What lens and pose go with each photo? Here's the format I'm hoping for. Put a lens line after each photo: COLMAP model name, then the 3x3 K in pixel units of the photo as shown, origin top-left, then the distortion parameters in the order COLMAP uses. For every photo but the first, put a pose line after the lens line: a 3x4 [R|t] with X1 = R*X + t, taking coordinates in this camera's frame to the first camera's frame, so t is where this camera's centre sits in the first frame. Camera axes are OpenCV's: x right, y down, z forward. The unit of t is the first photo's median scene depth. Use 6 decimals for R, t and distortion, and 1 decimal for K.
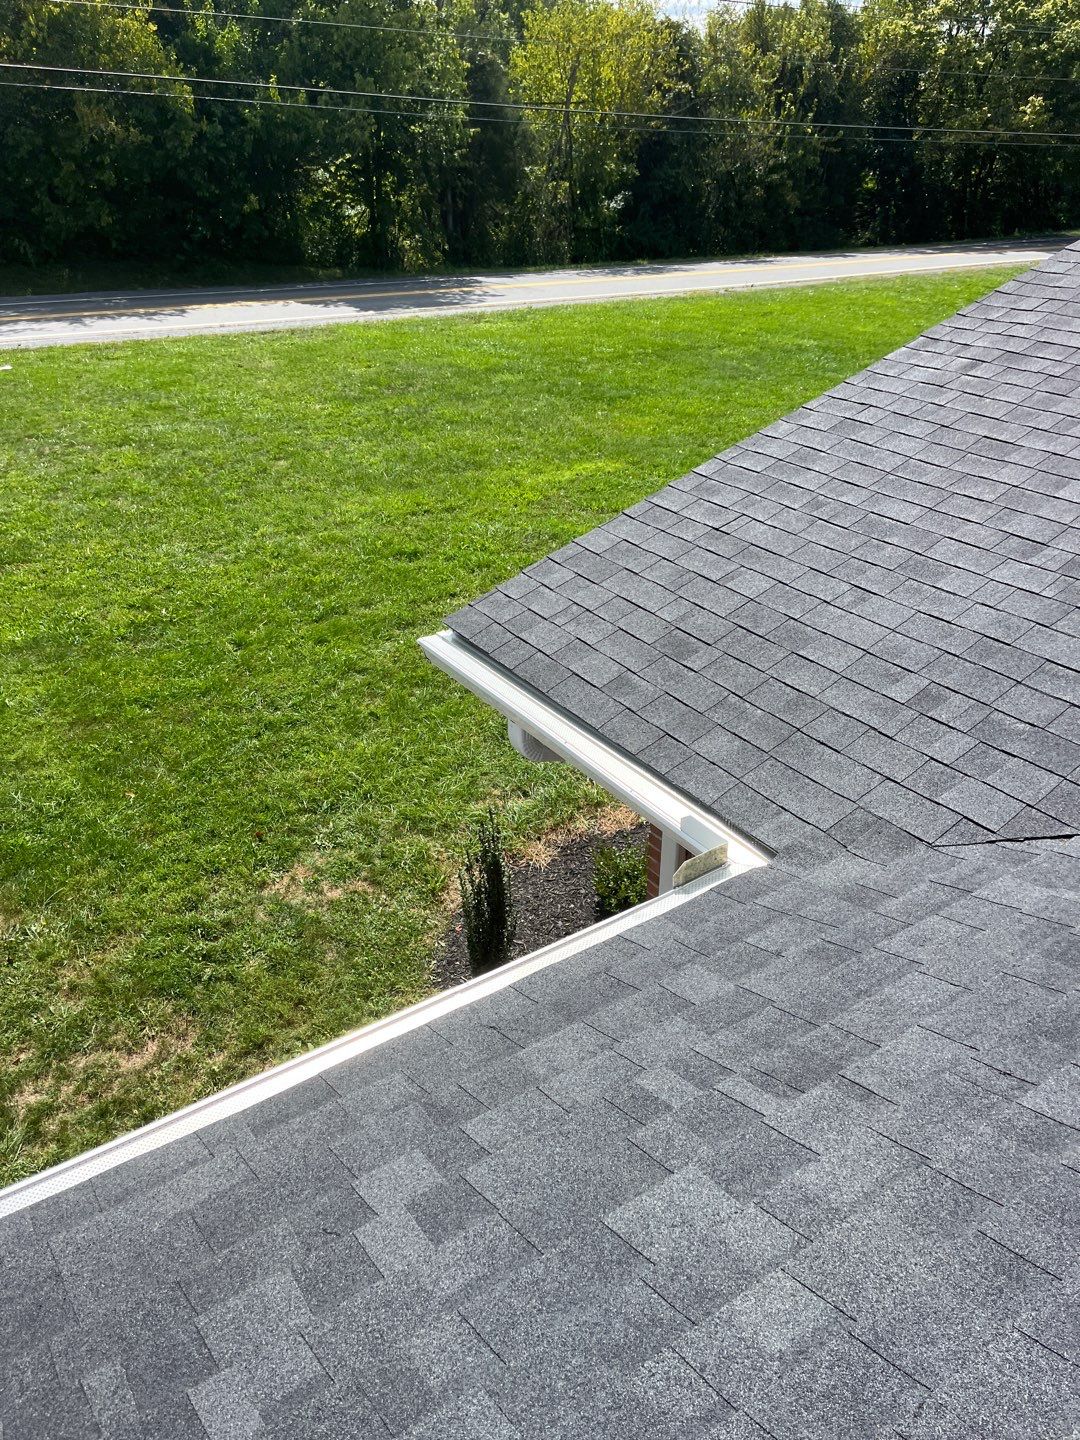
lens RADIAL K [[1072.0, 0, 539.8], [0, 1072.0, 725.1], [0, 0, 1]] dist [0.084635, -0.102741]
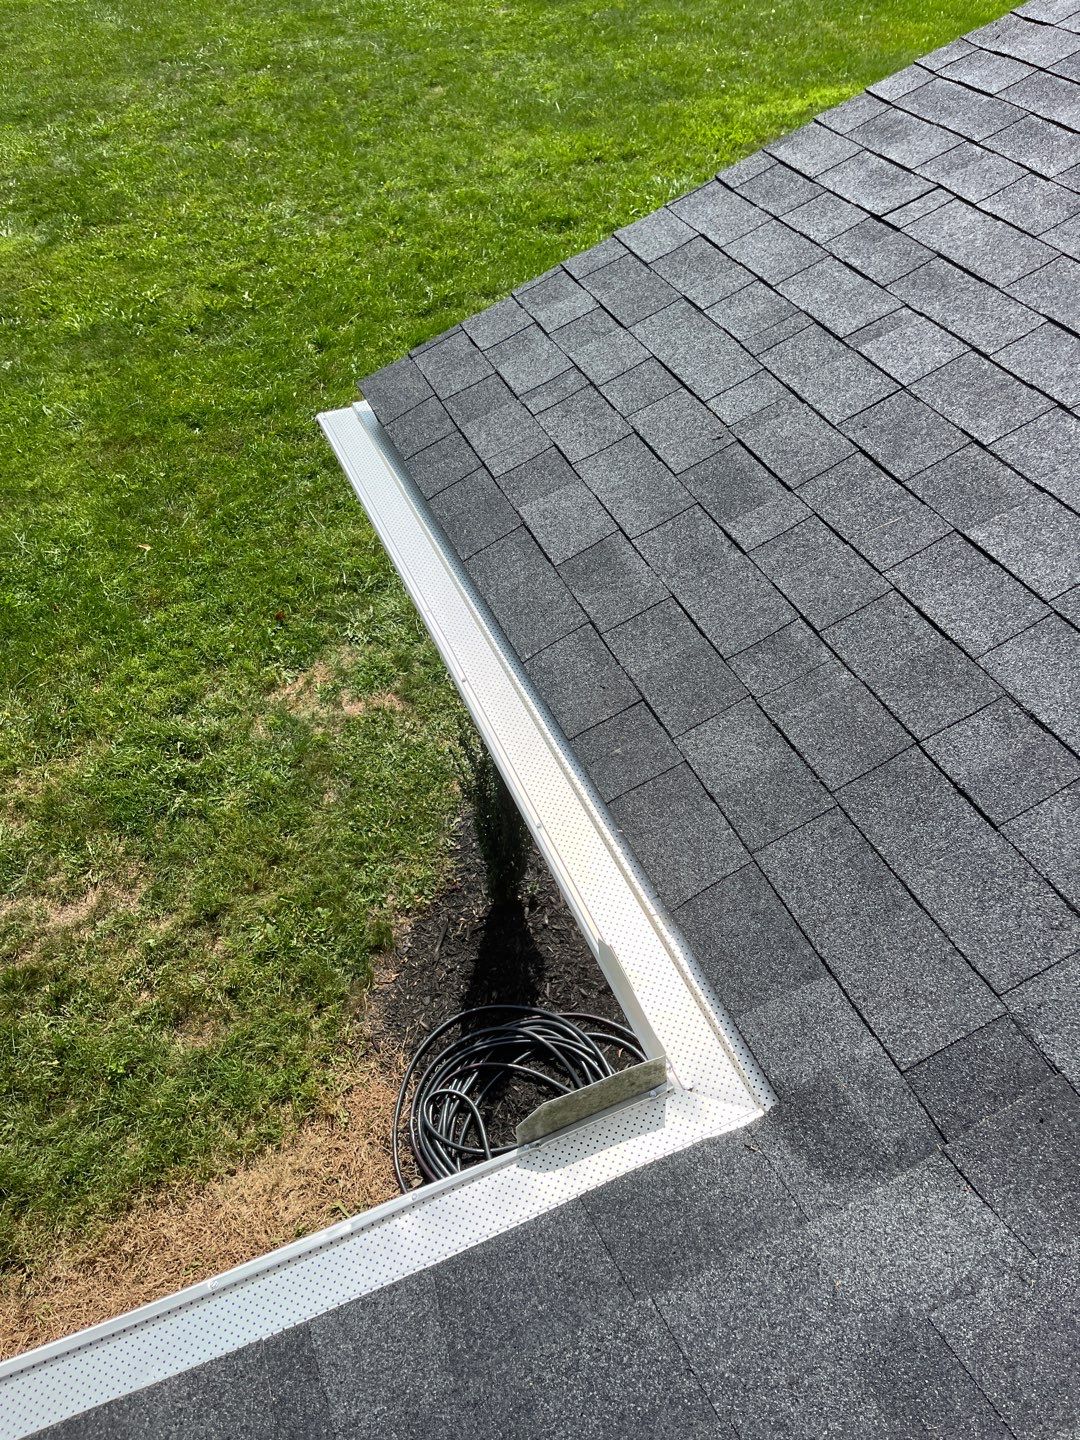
lens RADIAL K [[1072.0, 0, 539.8], [0, 1072.0, 725.1], [0, 0, 1]] dist [0.084635, -0.102741]
pose [[0.975979, 0.108778, -0.188768, 0.073101], [-0.050962, 0.956385, 0.287628, -0.051781], [0.211822, -0.271099, 0.938955, 0.234430]]
